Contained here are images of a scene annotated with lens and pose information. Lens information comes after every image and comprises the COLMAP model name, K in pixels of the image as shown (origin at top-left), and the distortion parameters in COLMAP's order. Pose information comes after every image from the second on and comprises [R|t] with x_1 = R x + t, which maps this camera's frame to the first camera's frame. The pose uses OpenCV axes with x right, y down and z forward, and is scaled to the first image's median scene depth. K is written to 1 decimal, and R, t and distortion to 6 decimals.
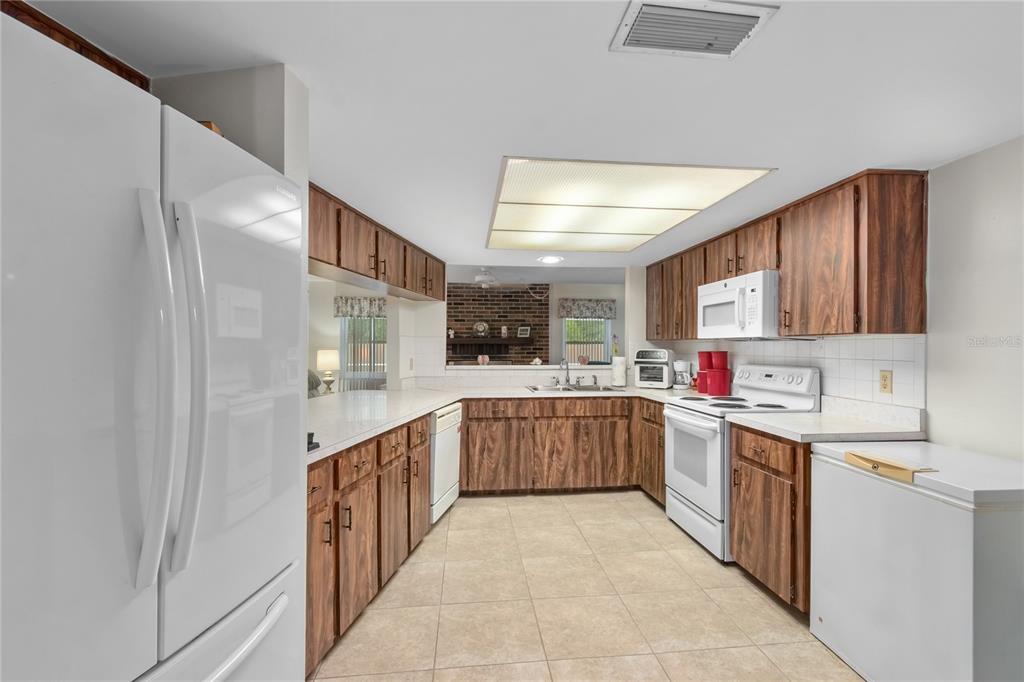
lens RADIAL K [[461.8, 0, 515.4], [0, 461.8, 353.4], [0, 0, 1]] dist [0.000915, -0.000021]
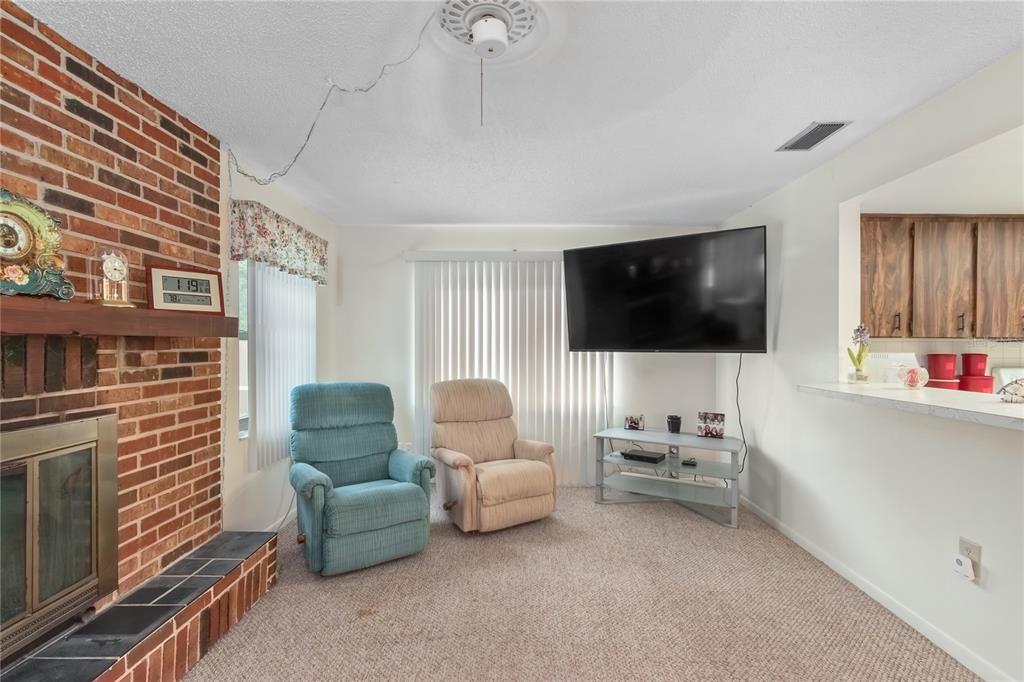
lens RADIAL K [[461.8, 0, 515.4], [0, 461.8, 353.4], [0, 0, 1]] dist [0.000915, -0.000021]
pose [[0.118658, -0.020294, 0.992728, -0.418238], [0.013525, 0.999731, 0.018820, -0.028894], [-0.992843, 0.011193, 0.118900, 1.561078]]
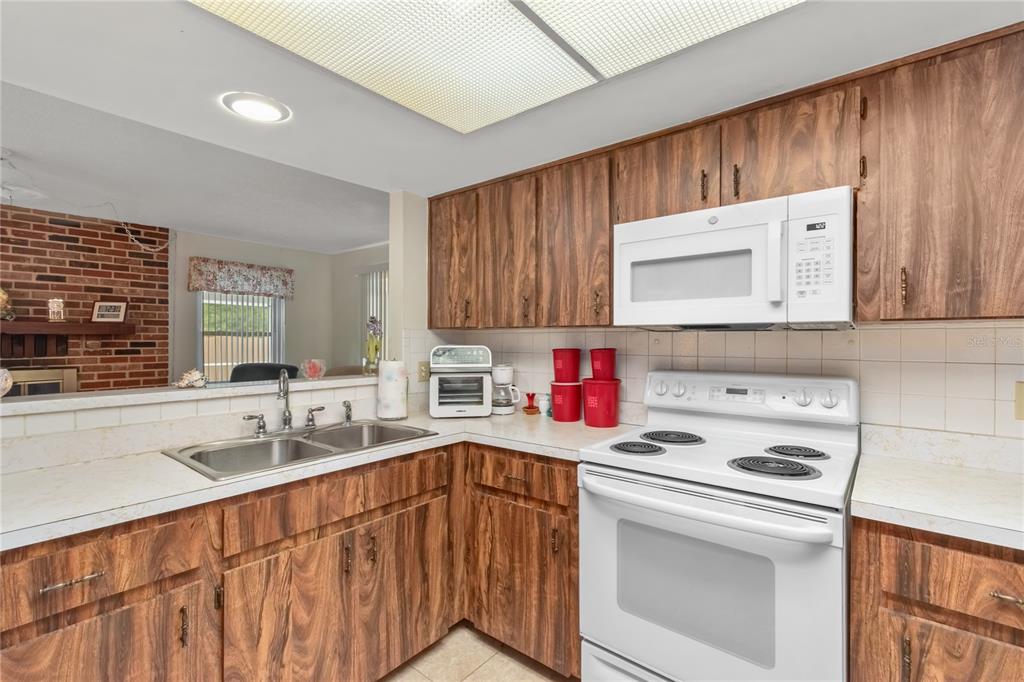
lens RADIAL K [[456.5, 0, 518.9], [0, 456.5, 340.1], [0, 0, 1]] dist [0.000965, -0.000217]
pose [[0.707817, -0.001992, 0.706393, -0.037272], [0.010933, 0.999907, -0.008135, -0.010907], [-0.706311, 0.013481, 0.707773, 0.617514]]
